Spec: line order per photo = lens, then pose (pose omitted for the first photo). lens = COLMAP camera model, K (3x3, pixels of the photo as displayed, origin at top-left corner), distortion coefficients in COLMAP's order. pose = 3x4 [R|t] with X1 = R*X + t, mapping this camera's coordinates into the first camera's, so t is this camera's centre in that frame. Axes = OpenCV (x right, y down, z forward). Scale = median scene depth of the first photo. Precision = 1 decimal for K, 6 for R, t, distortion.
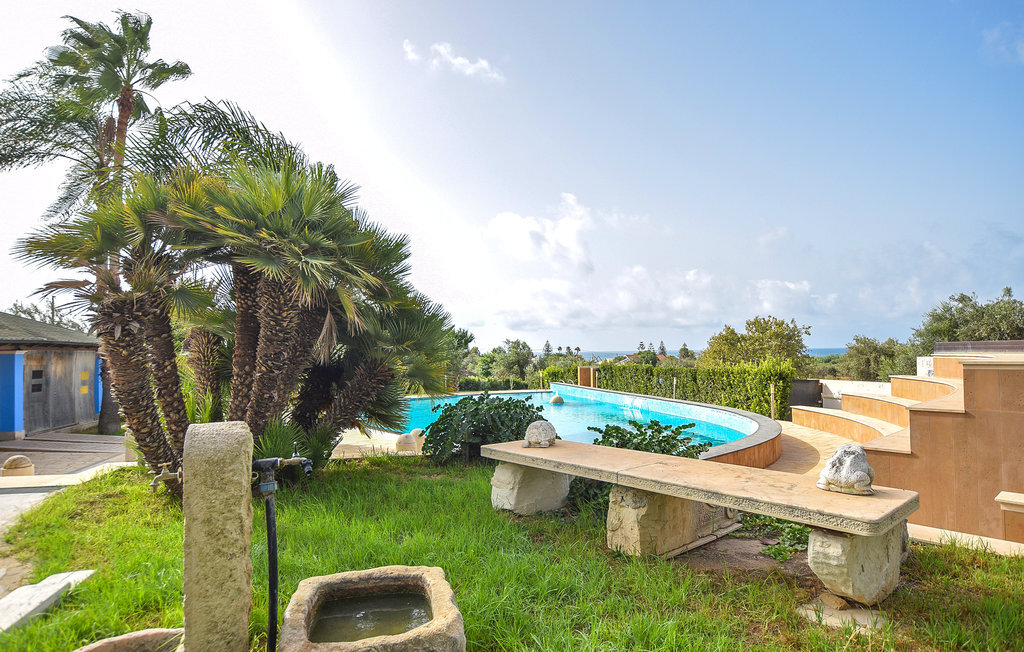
lens RADIAL K [[555.1, 0, 512.7], [0, 555.1, 338.1], [0, 0, 1]] dist [-0.024461, -0.000084]
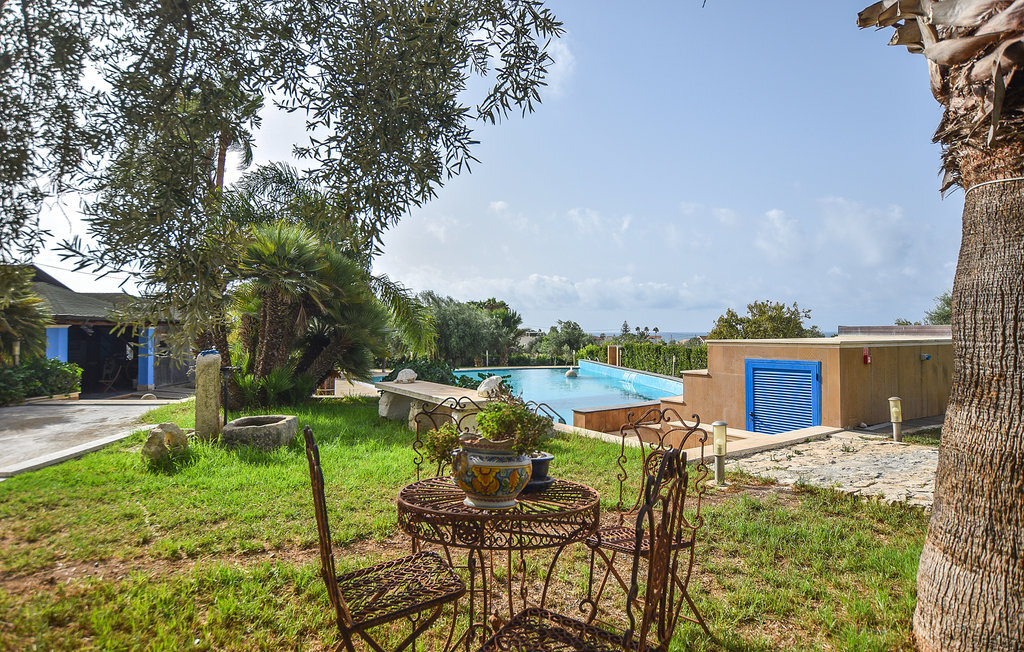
lens RADIAL K [[572.6, 0, 512.0], [0, 572.6, 326.0], [0, 0, 1]] dist [0.000818, 0.000160]
pose [[0.984146, 0.008323, -0.177166, 0.187472], [-0.005541, 0.999854, 0.016191, -0.005623], [0.177275, -0.014953, 0.984048, -0.198853]]
